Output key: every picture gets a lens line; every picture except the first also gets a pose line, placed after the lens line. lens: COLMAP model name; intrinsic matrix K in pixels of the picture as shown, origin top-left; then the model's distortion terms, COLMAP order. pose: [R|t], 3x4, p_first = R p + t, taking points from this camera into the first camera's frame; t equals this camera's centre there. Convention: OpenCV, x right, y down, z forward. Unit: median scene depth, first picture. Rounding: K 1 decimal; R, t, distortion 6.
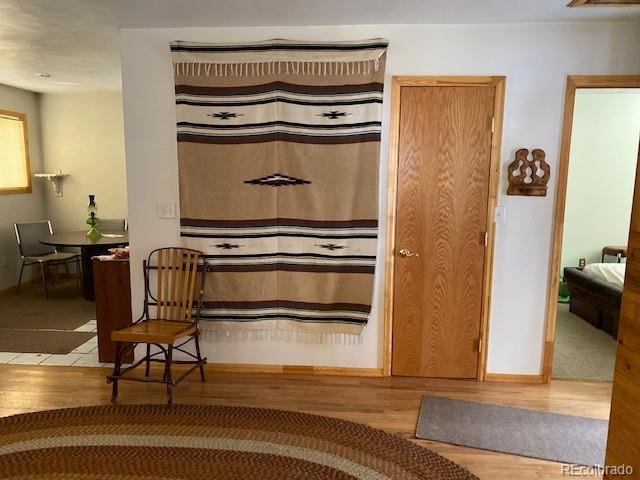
lens RADIAL K [[486.3, 0, 323.3], [0, 486.3, 235.6], [0, 0, 1]] dist [0.018085, -0.009358]
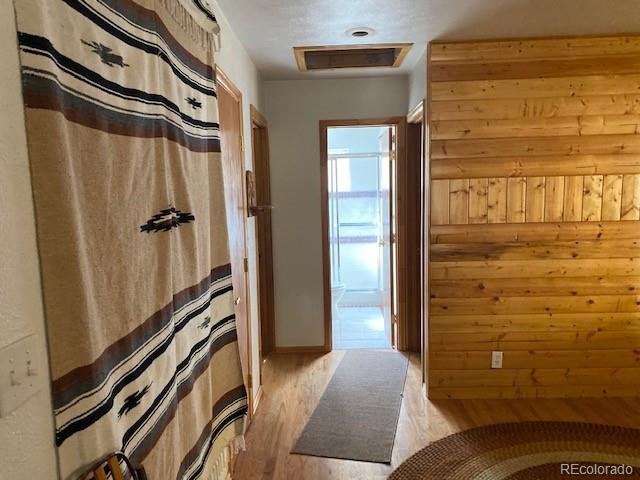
lens RADIAL K [[486.3, 0, 323.3], [0, 486.3, 235.6], [0, 0, 1]] dist [0.018085, -0.009358]
pose [[-0.020439, -0.105690, 0.994189, -0.588437], [0.173900, 0.978863, 0.107635, -0.124170], [-0.984551, 0.175090, -0.001627, 0.863109]]
